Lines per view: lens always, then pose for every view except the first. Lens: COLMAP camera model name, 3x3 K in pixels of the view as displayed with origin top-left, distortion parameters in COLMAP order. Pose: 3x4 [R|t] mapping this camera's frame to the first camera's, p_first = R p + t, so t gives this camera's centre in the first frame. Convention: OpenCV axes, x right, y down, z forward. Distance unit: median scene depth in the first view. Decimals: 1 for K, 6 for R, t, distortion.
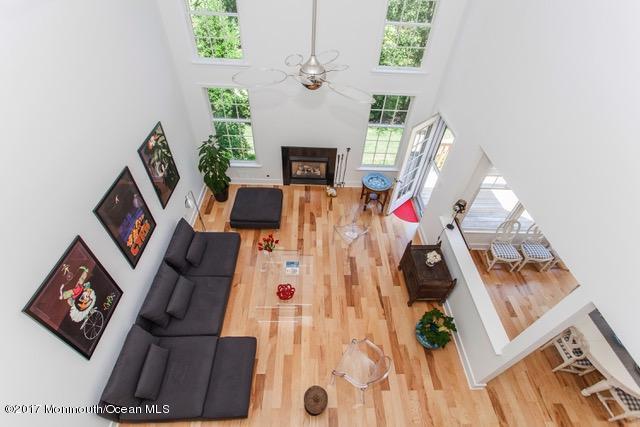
lens RADIAL K [[303.4, 0, 319.7], [0, 303.4, 207.6], [0, 0, 1]] dist [-0.000690, 0.001232]
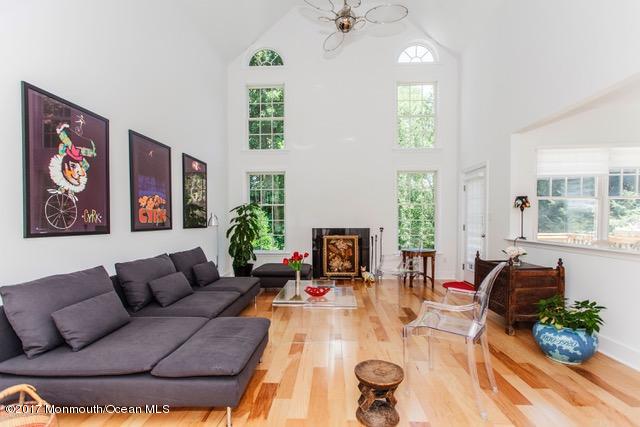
lens RADIAL K [[303.4, 0, 318.9], [0, 303.4, 210.8], [0, 0, 1]] dist [-0.000690, 0.001232]
pose [[0.996009, -0.056219, -0.069327, -0.047445], [-0.006790, 0.726743, -0.686876, 0.615137], [0.088998, 0.684605, 0.723460, 0.358039]]
